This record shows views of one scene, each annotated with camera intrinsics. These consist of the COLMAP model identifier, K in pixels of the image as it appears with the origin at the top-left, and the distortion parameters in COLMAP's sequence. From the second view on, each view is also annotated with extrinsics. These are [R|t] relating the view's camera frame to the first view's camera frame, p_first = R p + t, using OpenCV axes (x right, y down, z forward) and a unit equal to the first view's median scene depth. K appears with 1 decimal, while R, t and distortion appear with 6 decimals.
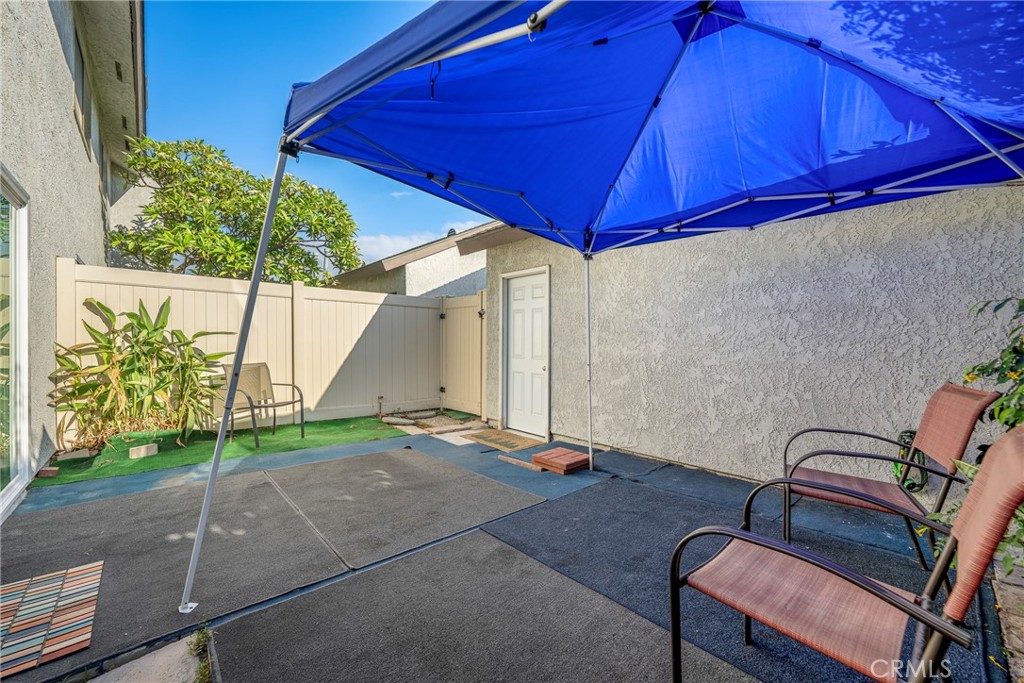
lens RADIAL K [[404.7, 0, 515.6], [0, 404.7, 342.3], [0, 0, 1]] dist [-0.000192, -0.000072]
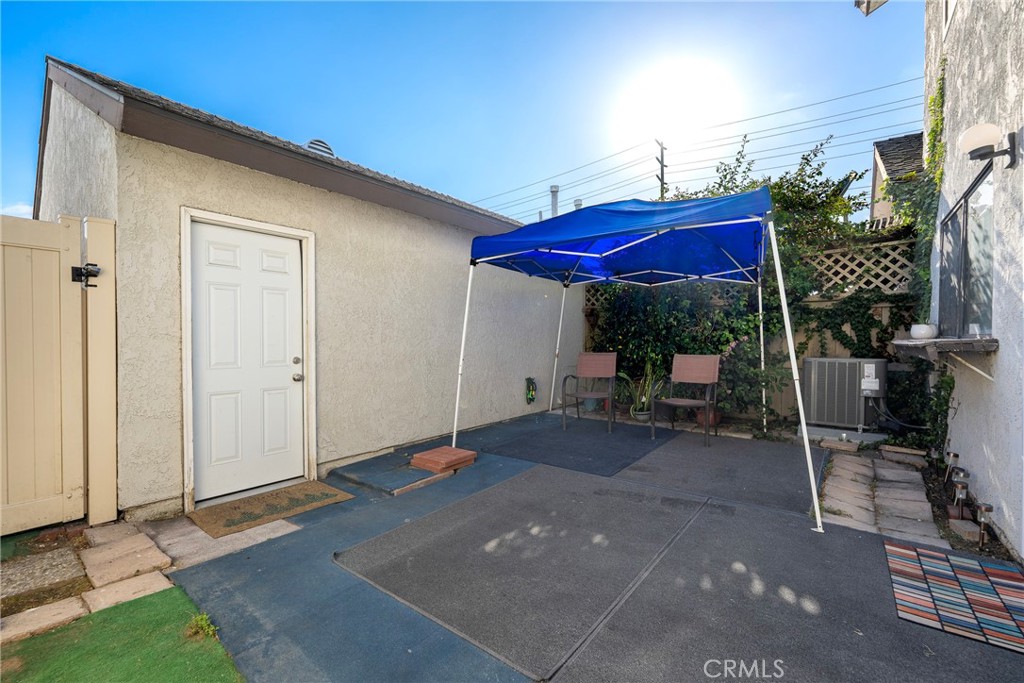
lens RADIAL K [[404.7, 0, 515.6], [0, 404.7, 342.3], [0, 0, 1]] dist [-0.000192, -0.000072]
pose [[-0.142858, -0.009403, 0.989699, -1.016506], [0.005841, 0.999929, 0.010343, -0.001518], [-0.989726, 0.007258, -0.142793, 1.112434]]
